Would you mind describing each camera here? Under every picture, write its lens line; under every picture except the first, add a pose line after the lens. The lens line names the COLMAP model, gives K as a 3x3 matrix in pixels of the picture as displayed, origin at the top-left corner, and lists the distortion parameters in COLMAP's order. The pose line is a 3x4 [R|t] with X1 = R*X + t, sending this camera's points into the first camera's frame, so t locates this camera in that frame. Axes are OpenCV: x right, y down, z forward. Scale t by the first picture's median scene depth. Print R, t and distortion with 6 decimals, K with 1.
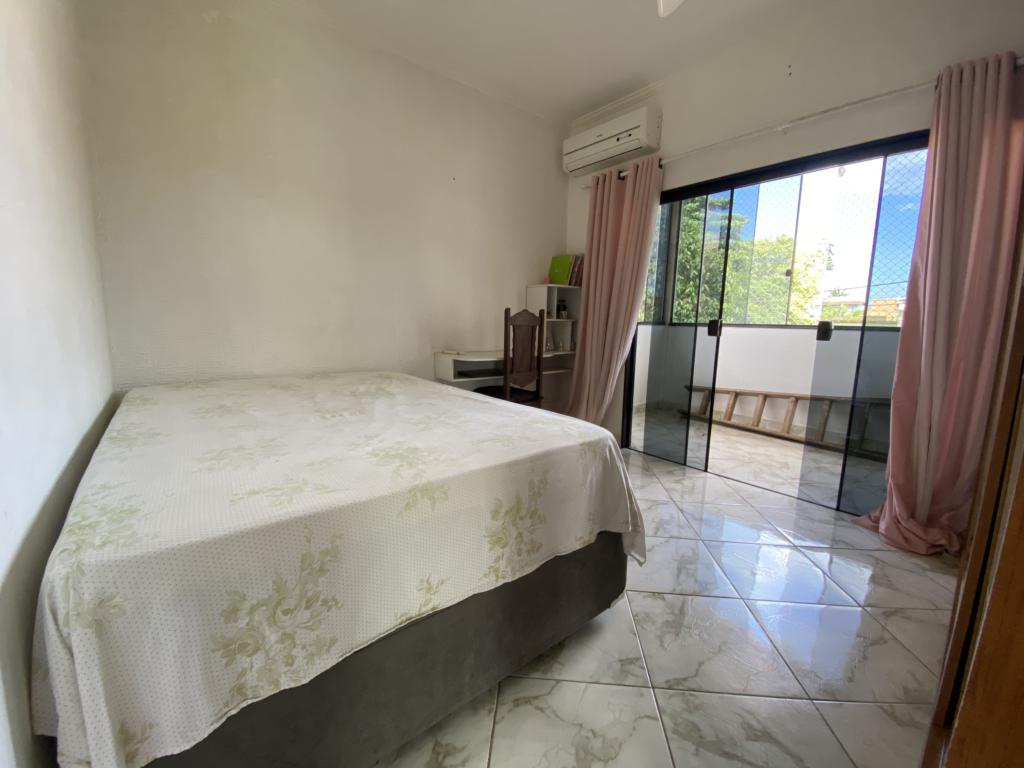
lens RADIAL K [[419.5, 0, 512.0], [0, 419.5, 384.0], [0, 0, 1]] dist [0.017030, -0.017577]
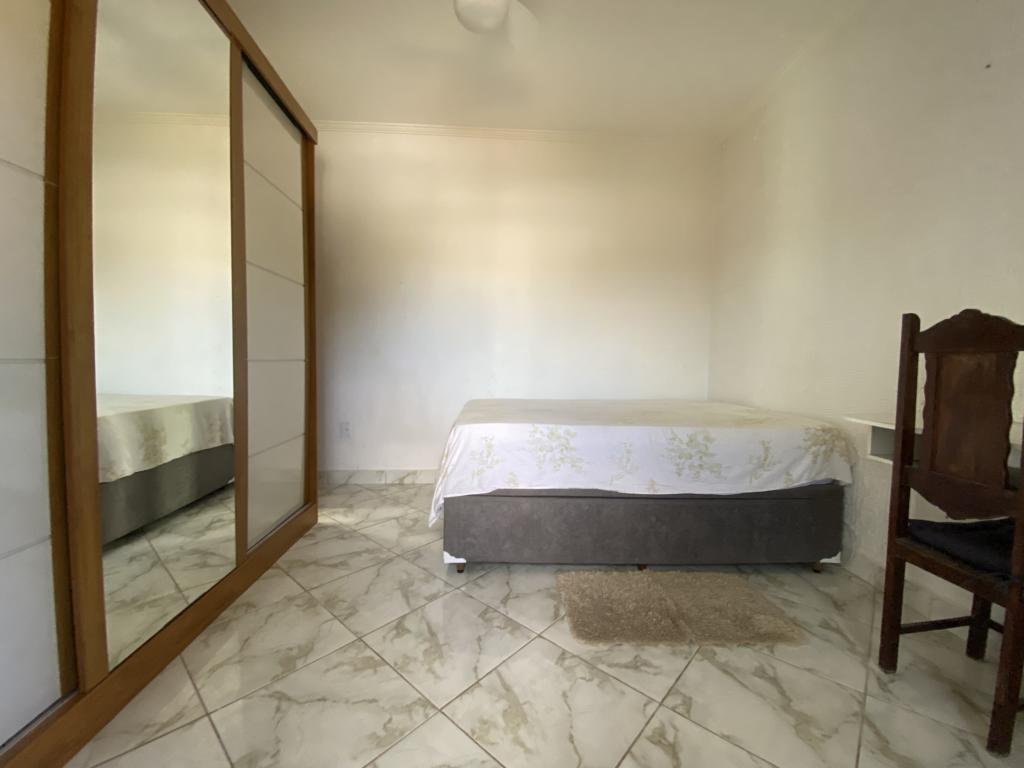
lens RADIAL K [[419.5, 0, 512.0], [0, 419.5, 384.0], [0, 0, 1]] dist [0.017030, -0.017577]
pose [[-0.599914, 0.017967, -0.799863, 1.047577], [-0.149780, 0.979550, 0.134342, -0.185260], [0.785919, 0.200397, -0.584955, 1.654695]]
